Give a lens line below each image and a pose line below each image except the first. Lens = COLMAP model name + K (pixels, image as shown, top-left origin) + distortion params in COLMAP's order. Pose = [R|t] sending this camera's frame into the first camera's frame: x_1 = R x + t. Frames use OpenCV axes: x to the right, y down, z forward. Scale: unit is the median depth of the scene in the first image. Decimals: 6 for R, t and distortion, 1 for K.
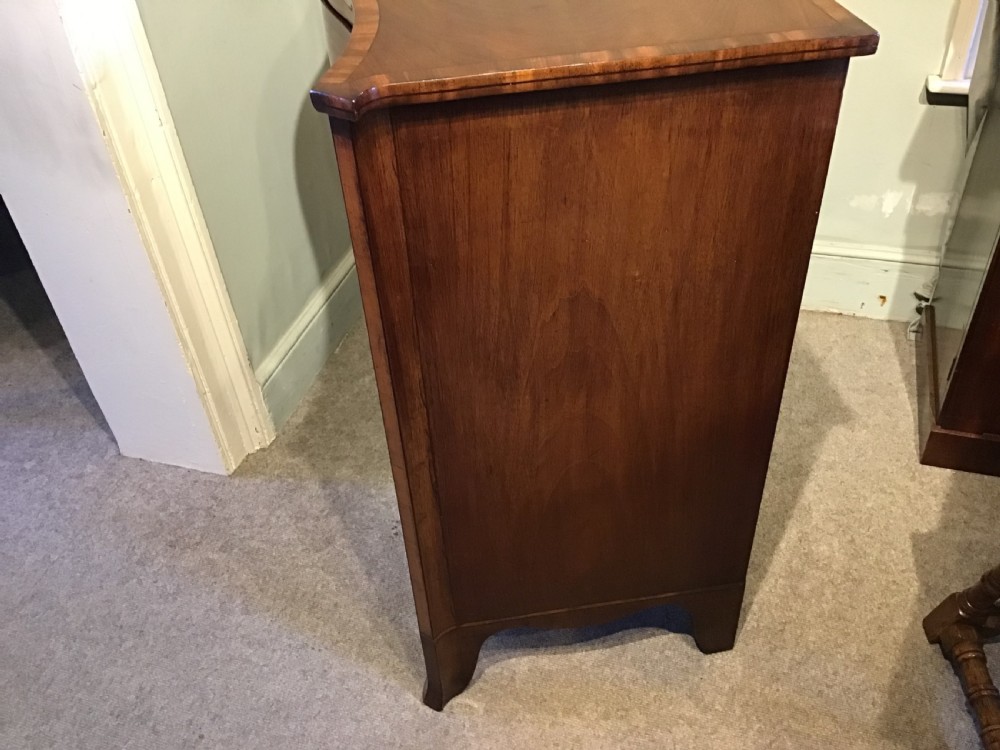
lens RADIAL K [[917.5, 0, 495.7], [0, 917.5, 368.7], [0, 0, 1]] dist [0.121759, -0.272407]
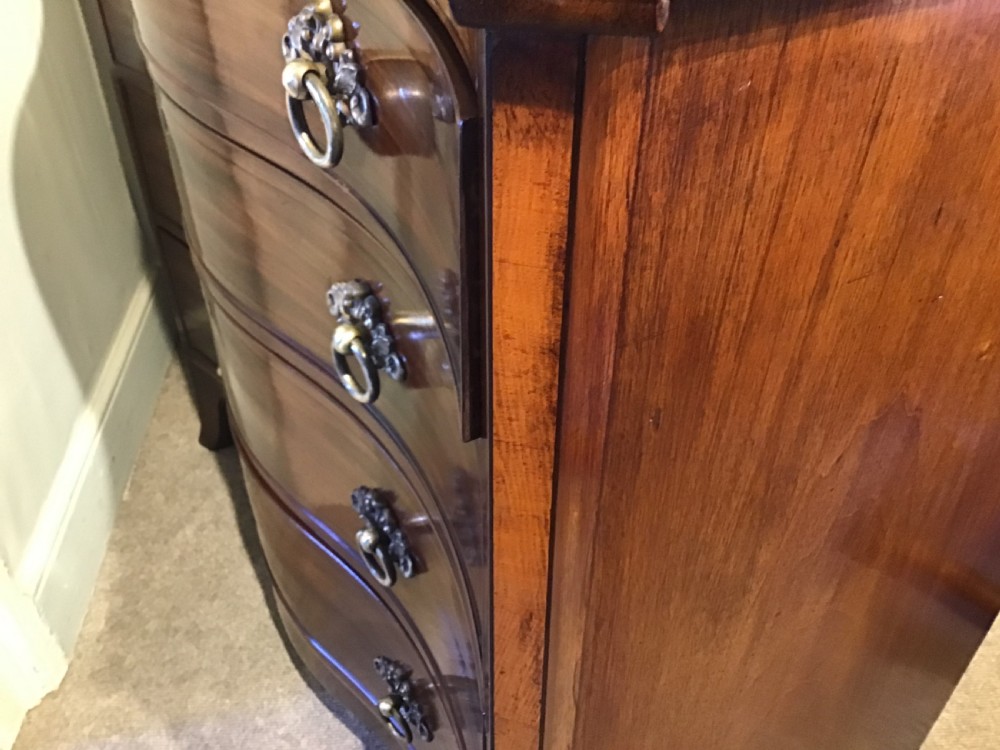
lens RADIAL K [[919.9, 0, 480.7], [0, 919.9, 362.9], [0, 0, 1]] dist [0.066738, -0.141473]
pose [[0.936845, -0.182132, 0.298580, -0.158691], [0.188123, 0.982106, 0.008812, -0.096840], [-0.294842, 0.047915, 0.954344, 0.400043]]
